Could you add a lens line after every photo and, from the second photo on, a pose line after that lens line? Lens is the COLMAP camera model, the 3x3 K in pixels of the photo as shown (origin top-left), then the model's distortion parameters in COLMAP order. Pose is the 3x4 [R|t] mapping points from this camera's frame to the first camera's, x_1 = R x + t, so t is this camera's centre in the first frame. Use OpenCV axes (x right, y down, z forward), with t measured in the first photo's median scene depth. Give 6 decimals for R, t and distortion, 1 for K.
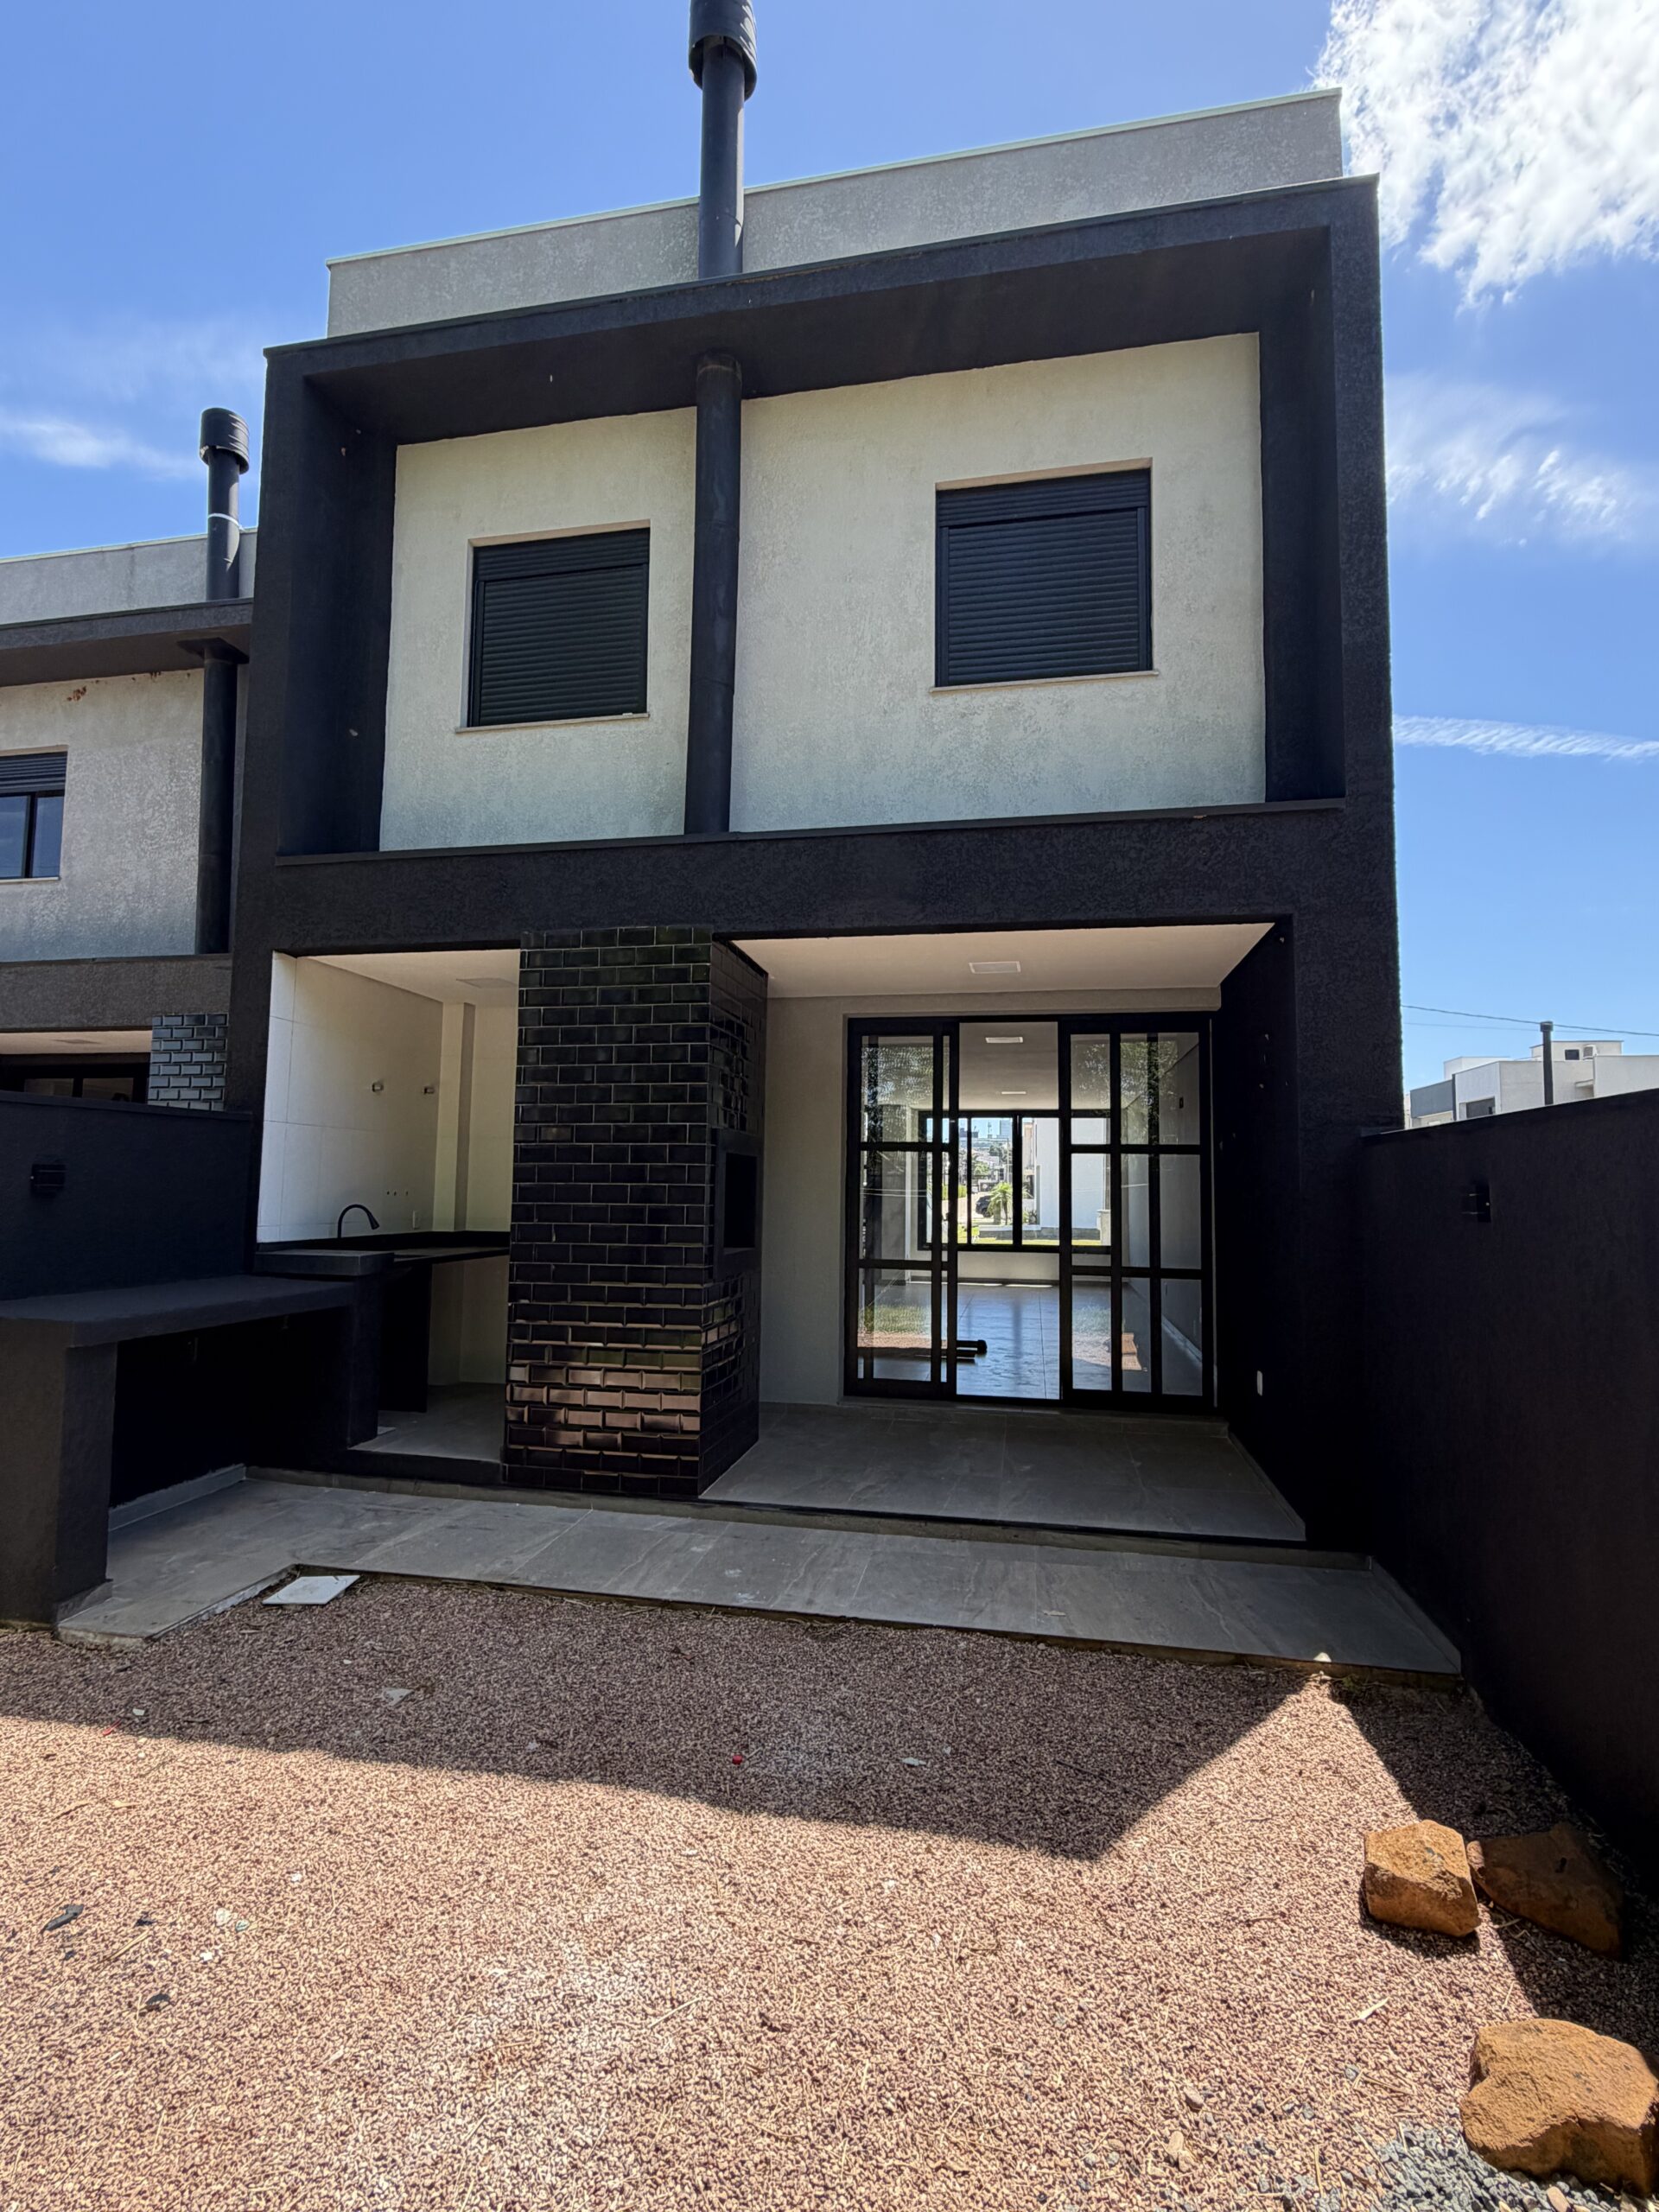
lens RADIAL K [[1046.2, 0, 834.0], [0, 1046.2, 1107.9], [0, 0, 1]] dist [0.000665, -0.001346]
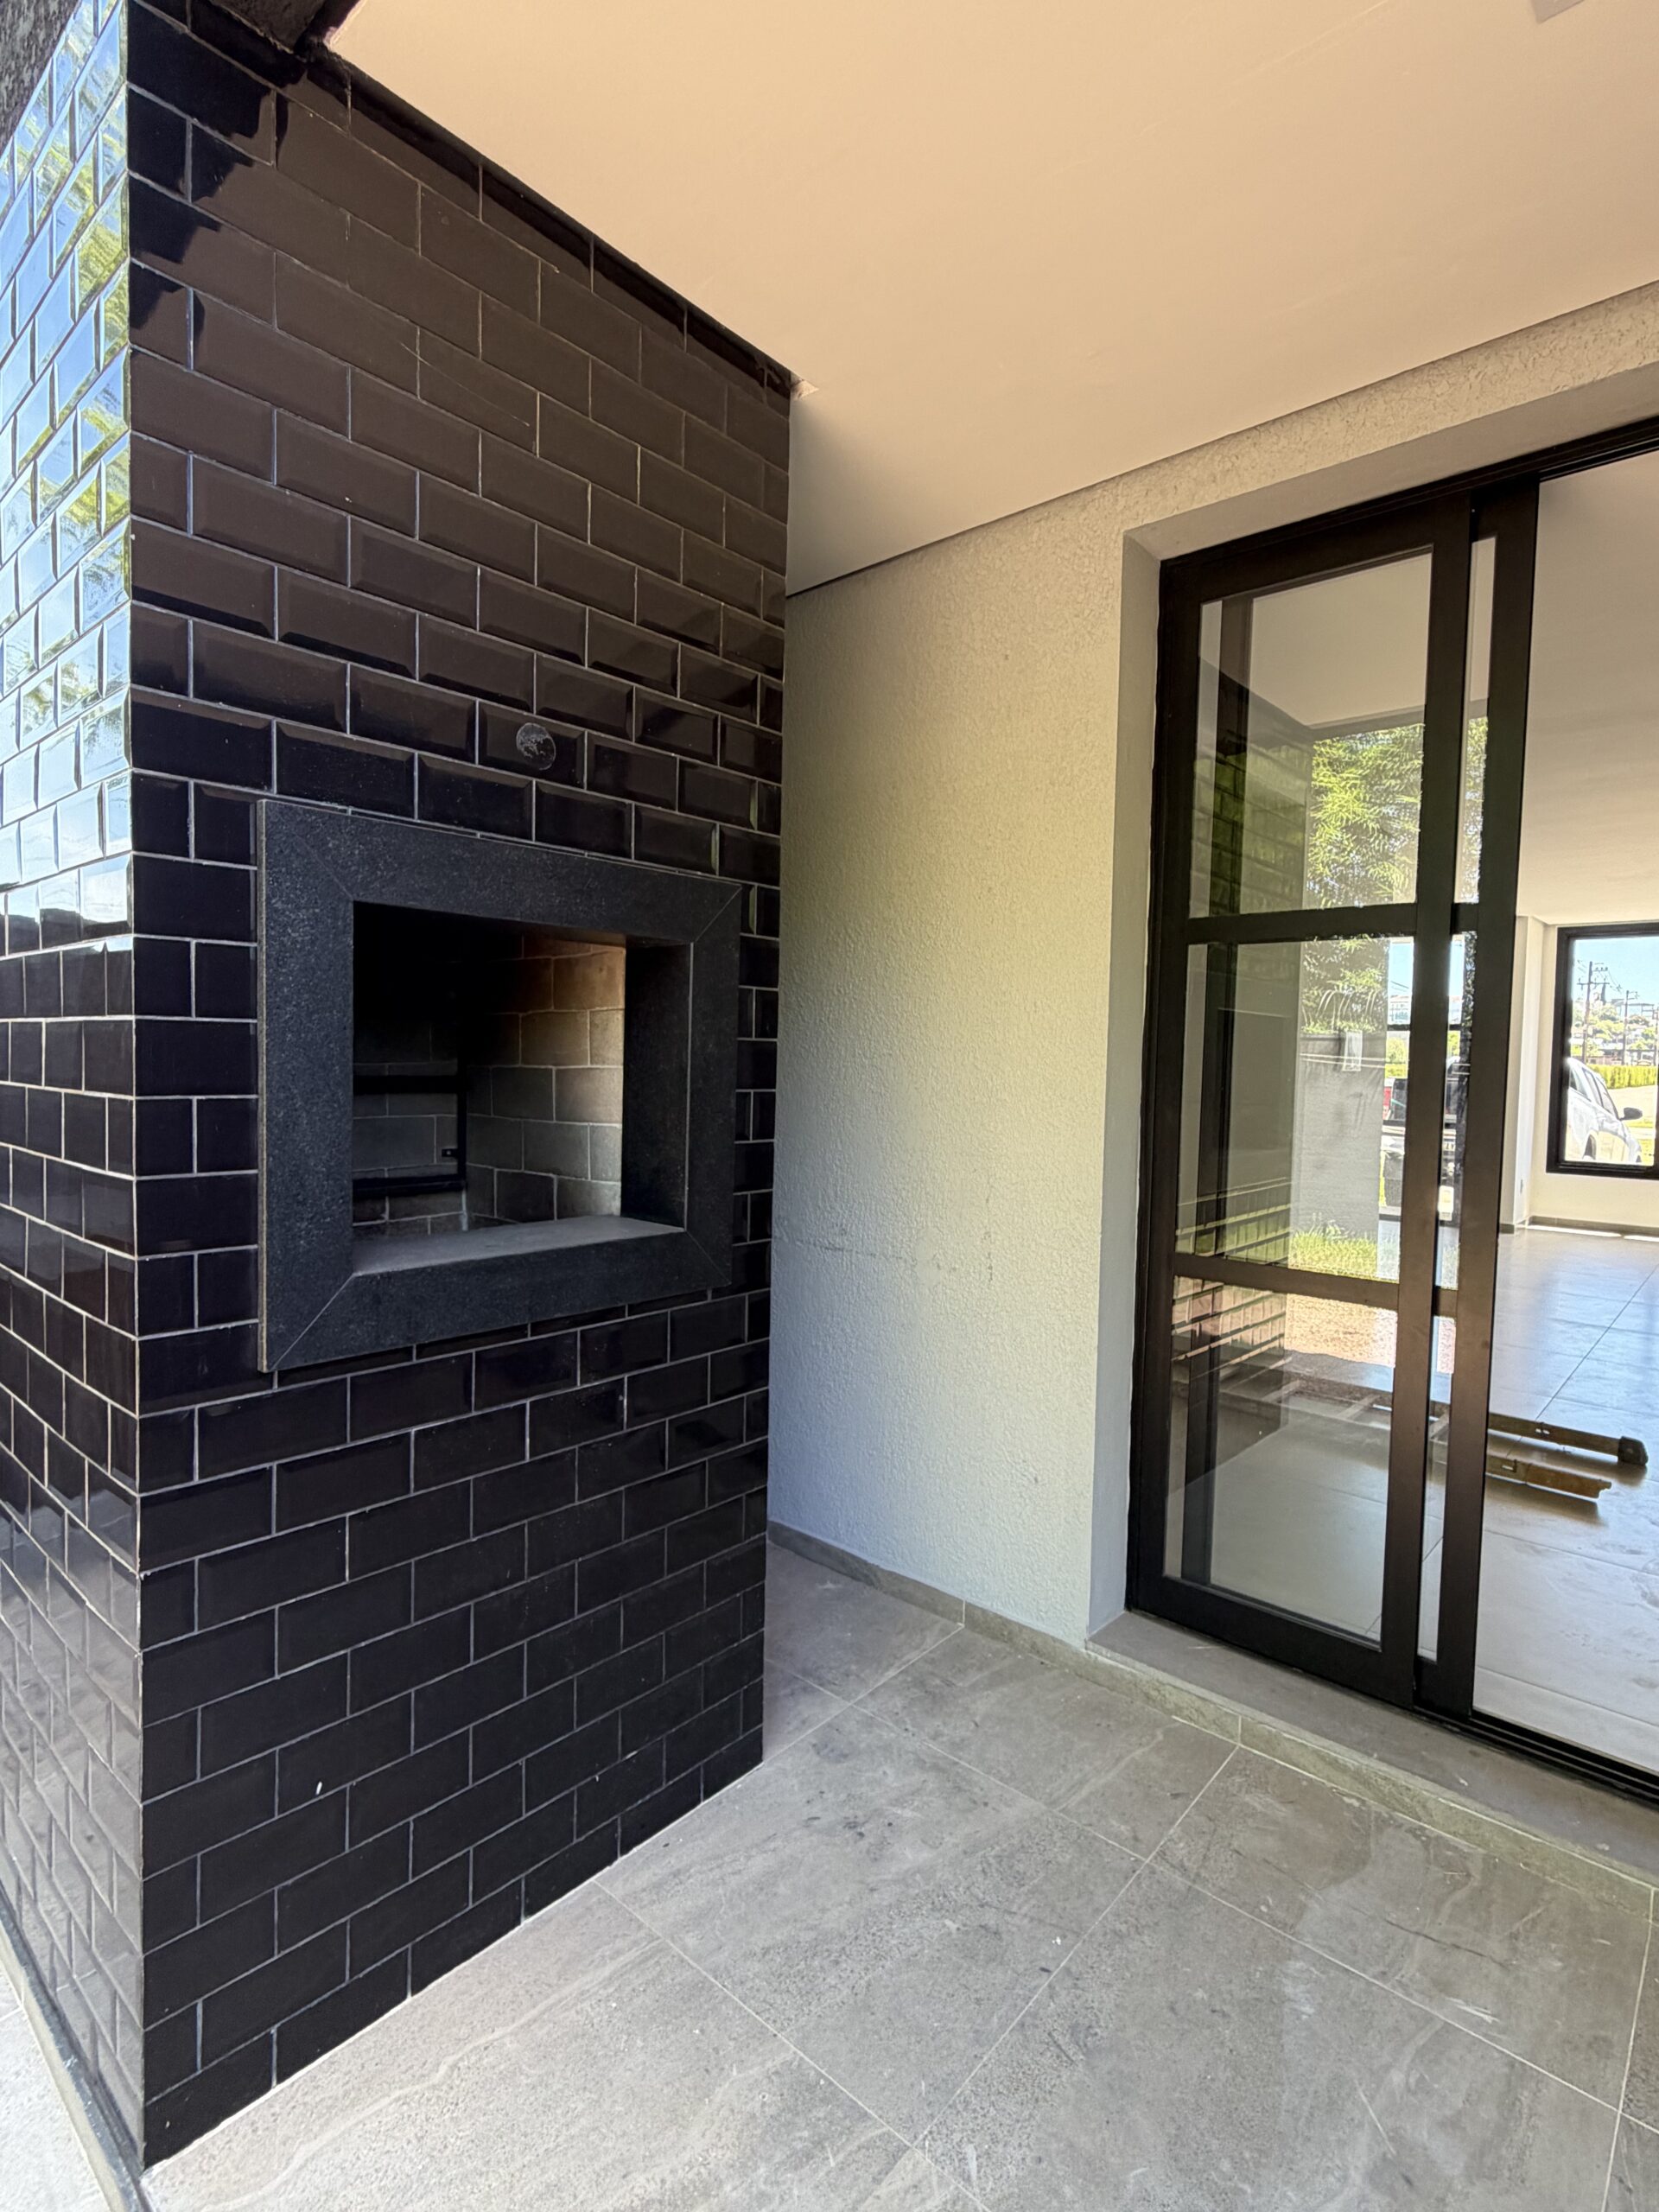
lens RADIAL K [[1102.3, 0, 834.4], [0, 1102.3, 1105.8], [0, 0, 1]] dist [0.001995, 0.000810]
pose [[0.859123, 0.027505, -0.511030, 0.150294], [0.032487, 0.993610, 0.108094, 0.066788], [0.510737, -0.109468, 0.852739, 0.821284]]
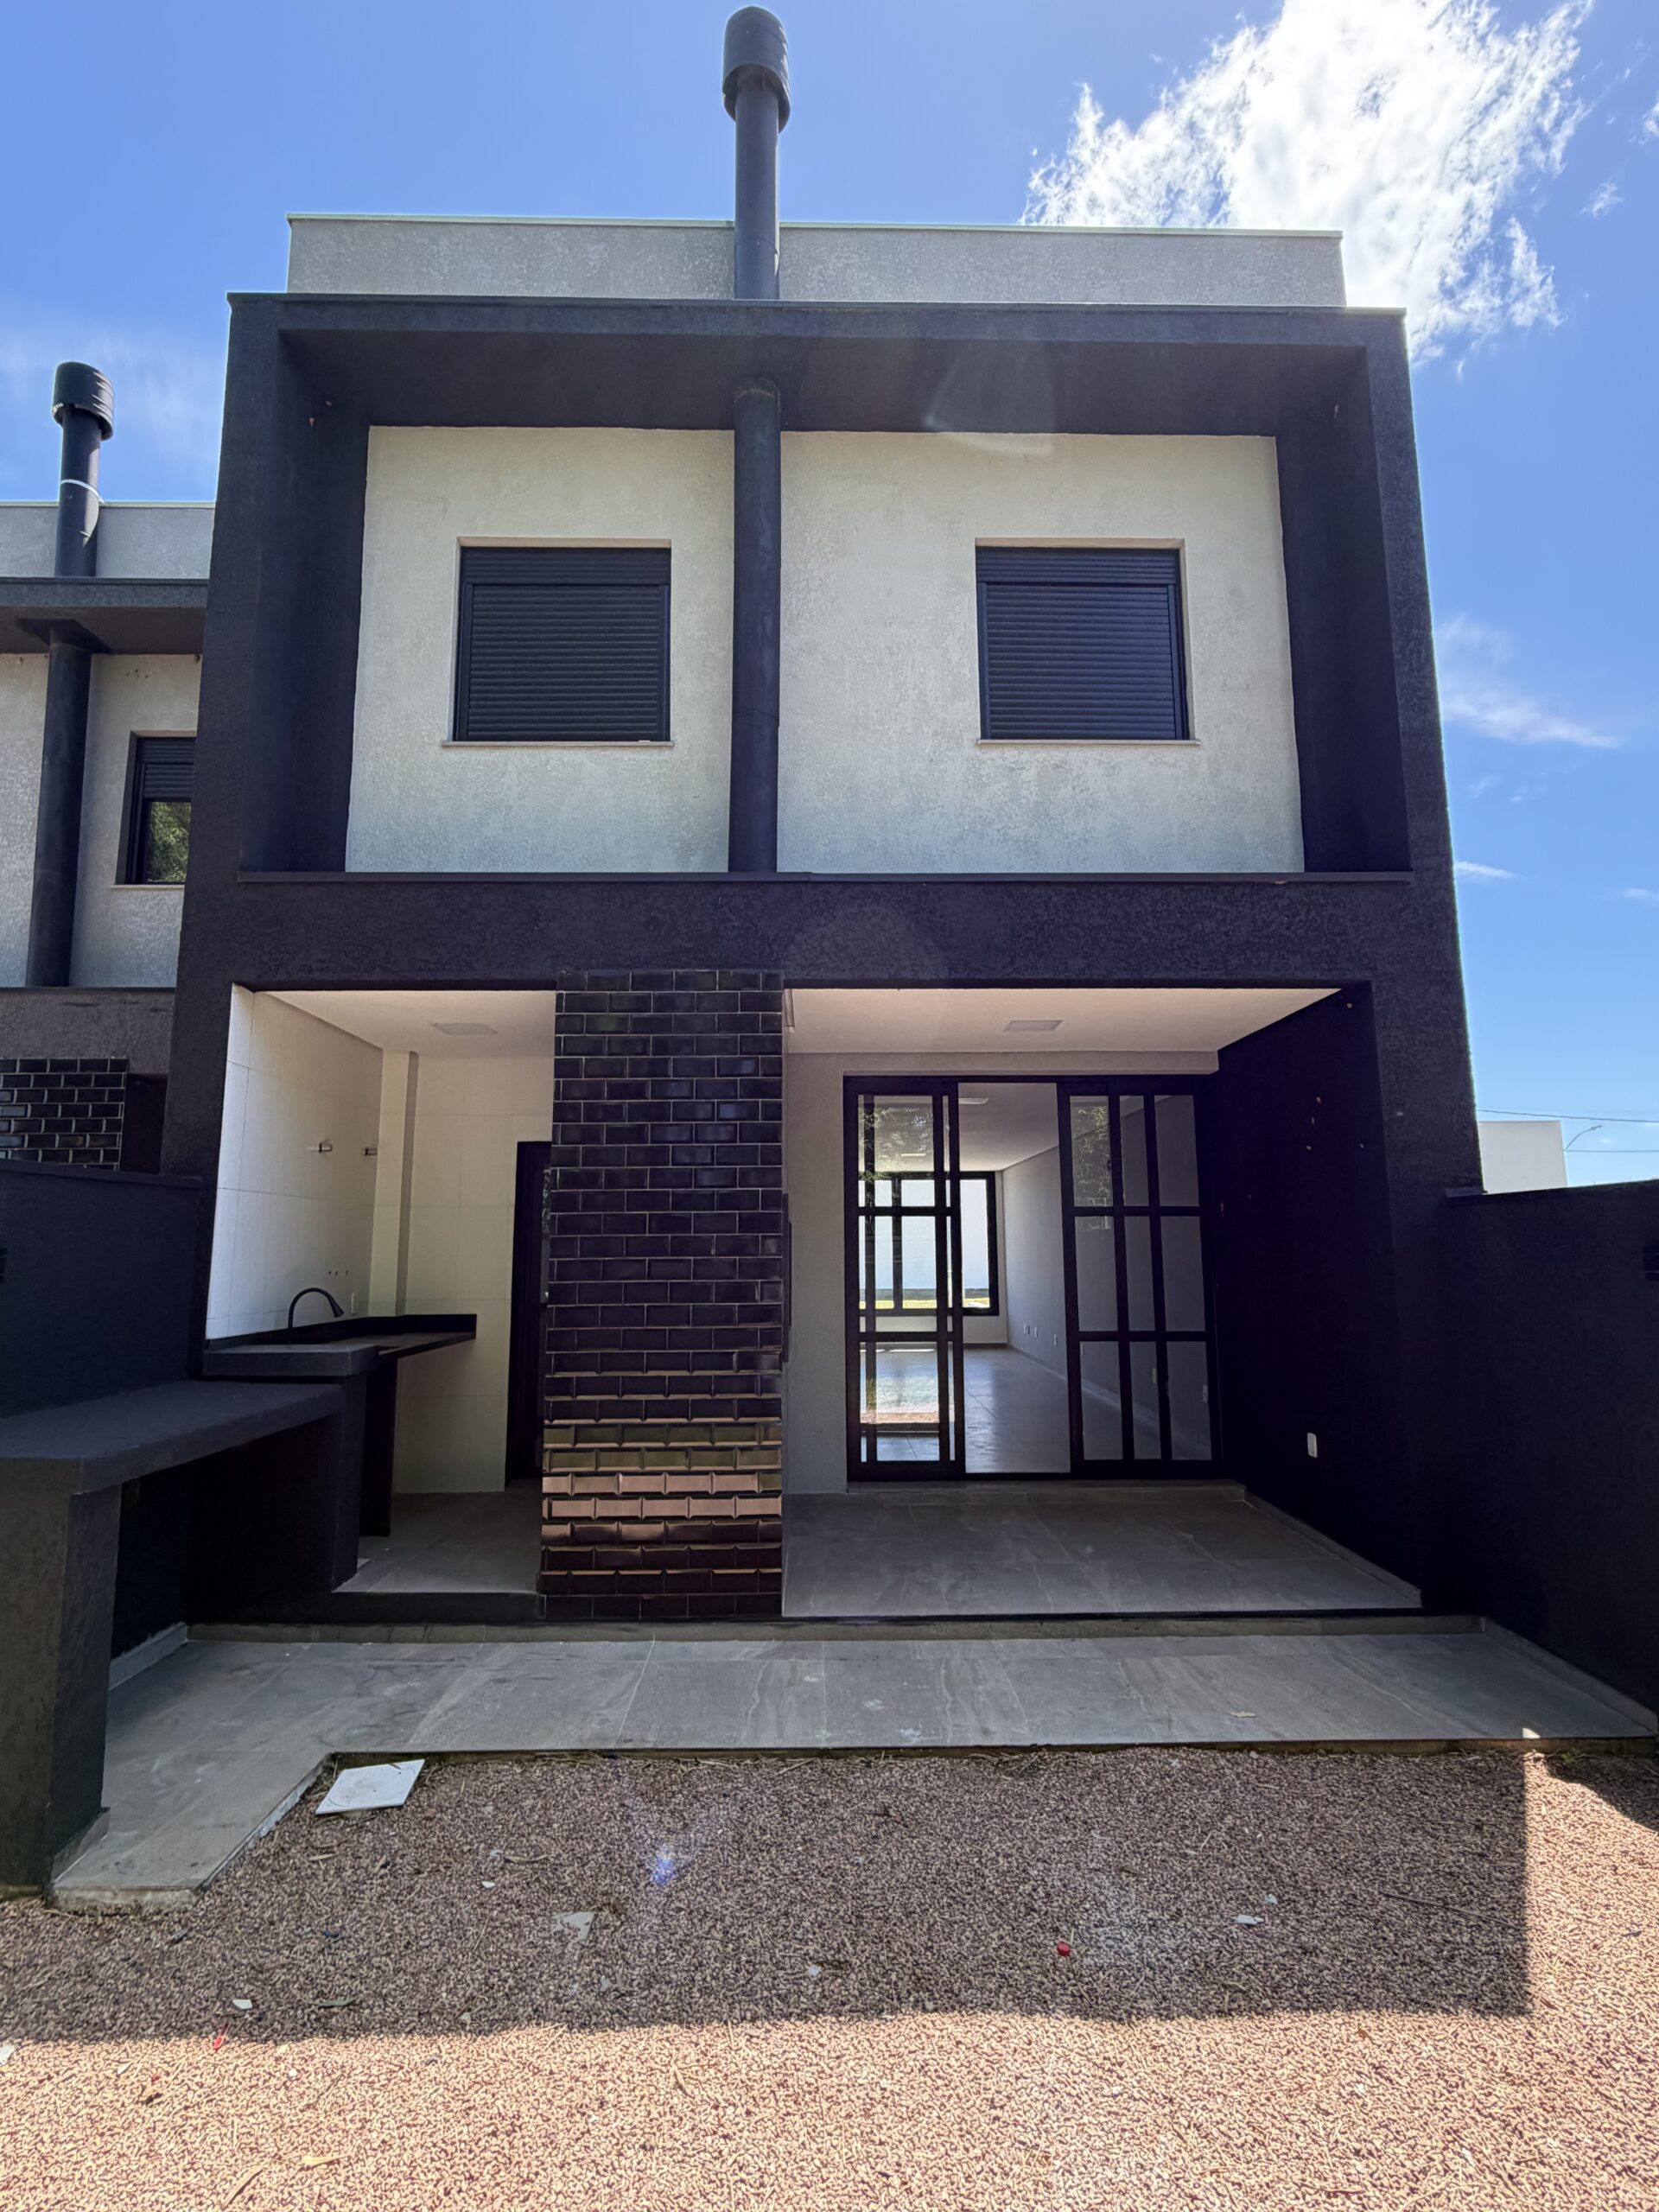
lens RADIAL K [[1046.2, 0, 834.0], [0, 1046.2, 1107.9], [0, 0, 1]] dist [0.000665, -0.001346]
pose [[0.978037, 0.009935, 0.208195, -0.257374], [0.002524, 0.998225, -0.059495, -0.000549], [-0.208416, 0.058714, 0.976276, 0.102205]]
